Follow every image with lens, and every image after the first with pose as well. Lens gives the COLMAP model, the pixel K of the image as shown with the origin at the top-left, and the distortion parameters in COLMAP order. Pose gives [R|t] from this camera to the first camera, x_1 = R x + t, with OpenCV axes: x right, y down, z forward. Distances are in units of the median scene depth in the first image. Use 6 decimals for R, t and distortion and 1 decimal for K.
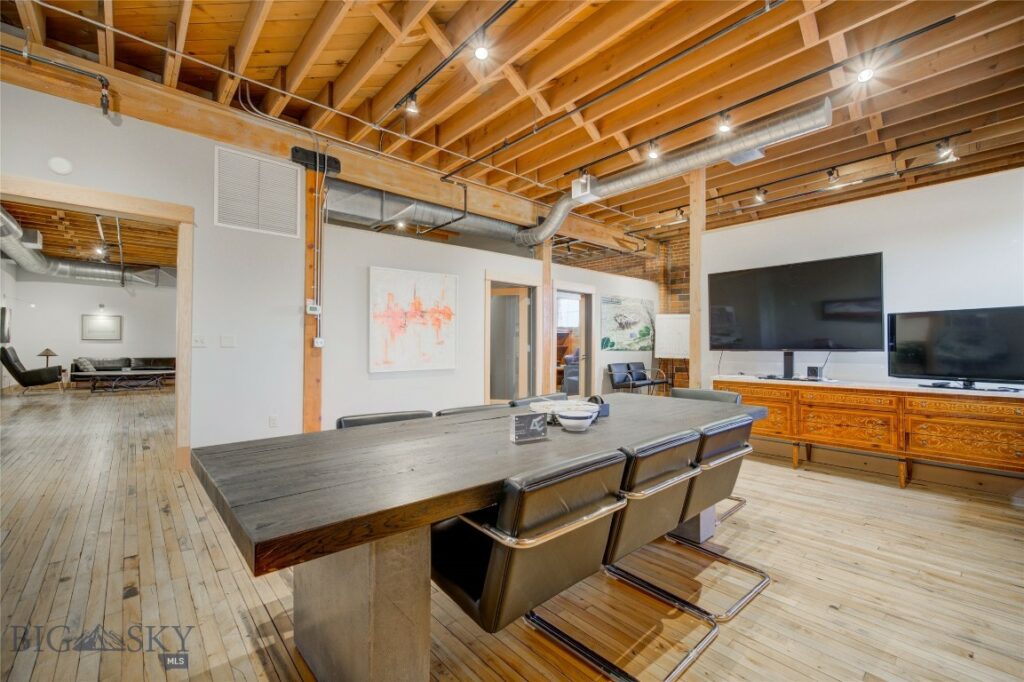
lens RADIAL K [[430.4, 0, 509.8], [0, 430.4, 343.2], [0, 0, 1]] dist [0.007778, -0.000078]
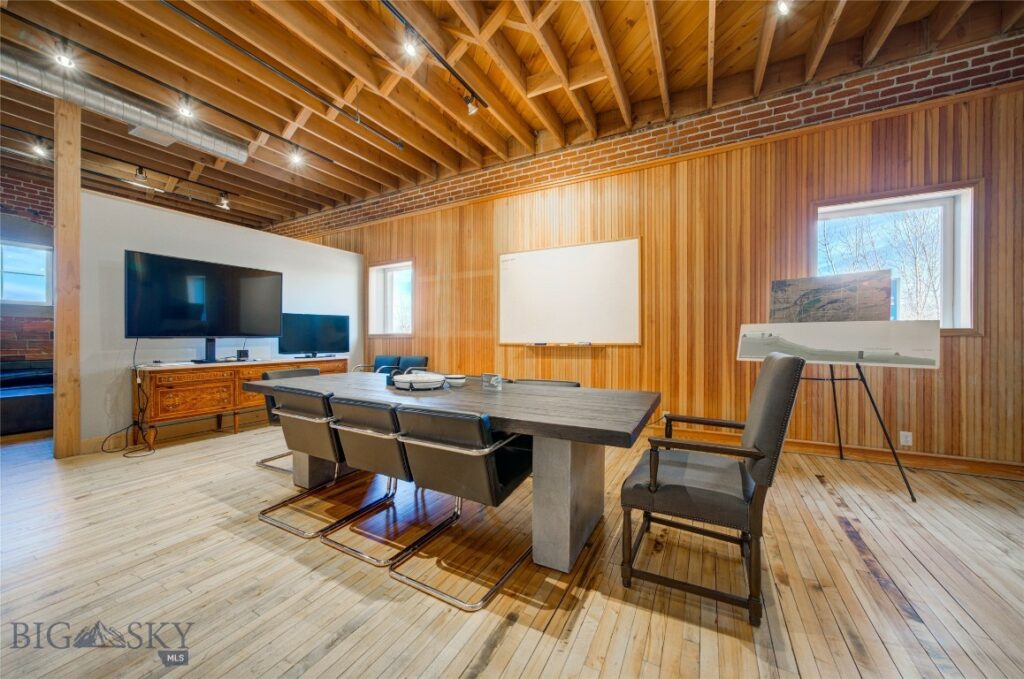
lens RADIAL K [[365.7, 0, 510.5], [0, 365.7, 340.1], [0, 0, 1]] dist [-0.002415, -0.000137]
pose [[-0.343563, -0.007658, 0.939098, -0.694433], [-0.008849, 0.999949, 0.004917, 0.016548], [-0.939088, -0.006621, -0.343613, 0.749794]]
